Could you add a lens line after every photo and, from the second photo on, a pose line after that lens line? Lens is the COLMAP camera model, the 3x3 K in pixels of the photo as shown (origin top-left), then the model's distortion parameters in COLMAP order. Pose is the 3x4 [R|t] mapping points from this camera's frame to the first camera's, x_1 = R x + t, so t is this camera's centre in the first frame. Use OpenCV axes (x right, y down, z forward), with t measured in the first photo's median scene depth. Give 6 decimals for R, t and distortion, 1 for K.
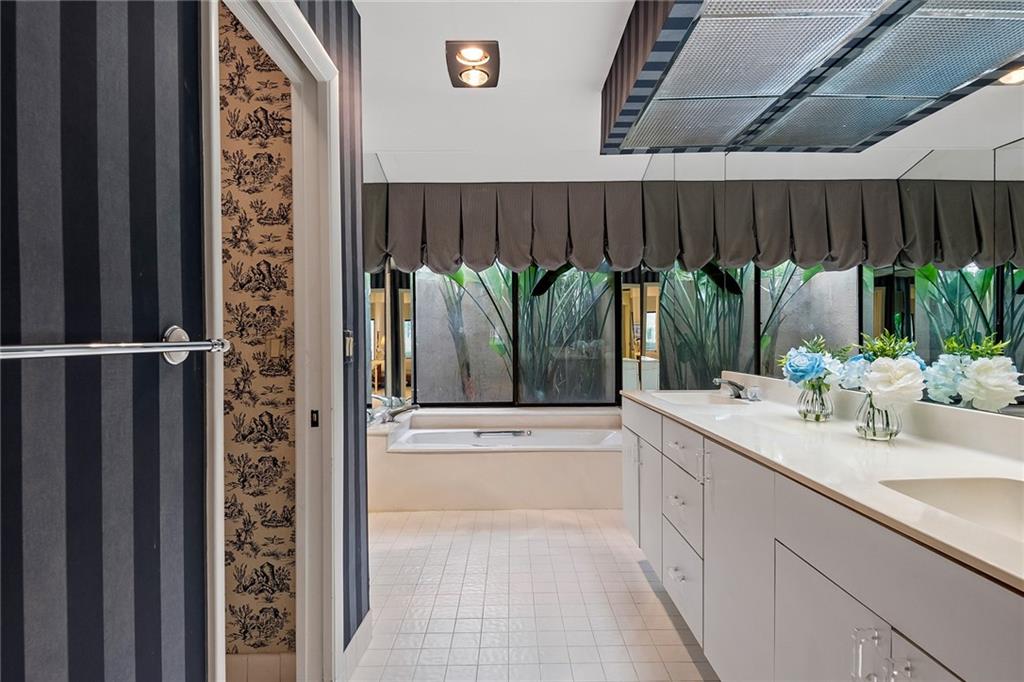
lens RADIAL K [[561.0, 0, 508.7], [0, 561.0, 340.8], [0, 0, 1]] dist [0.032194, -0.019121]
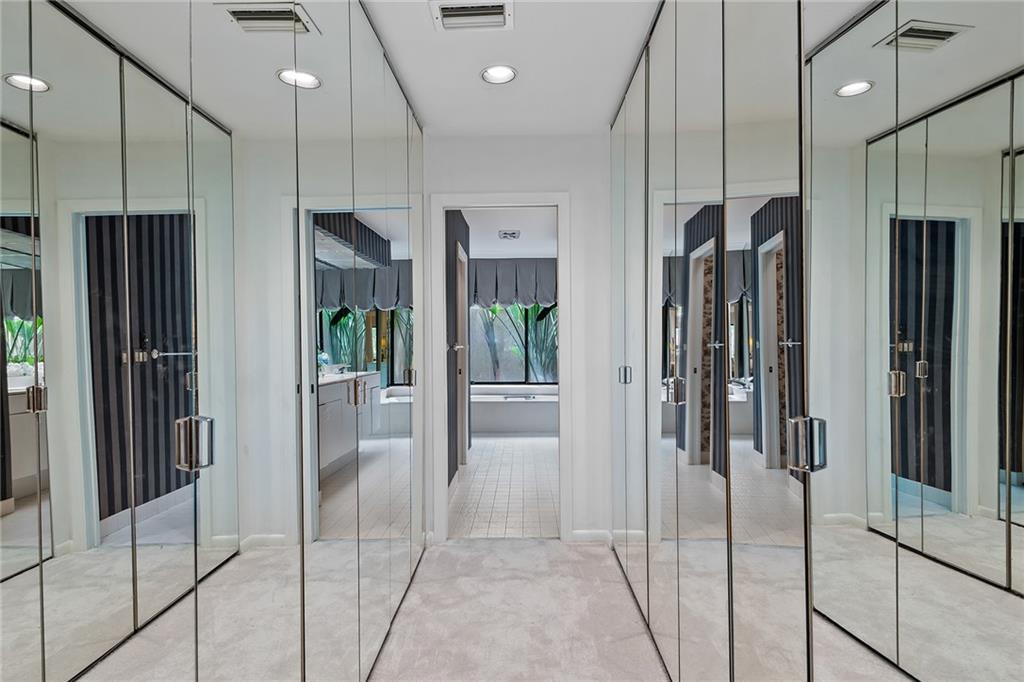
lens RADIAL K [[561.0, 0, 512.1], [0, 561.0, 345.4], [0, 0, 1]] dist [0.032194, -0.019121]
pose [[0.999897, 0.003893, -0.013825, -0.009101], [-0.003863, 0.999990, 0.002142, -0.007720], [0.013834, -0.002088, 0.999902, -0.809306]]
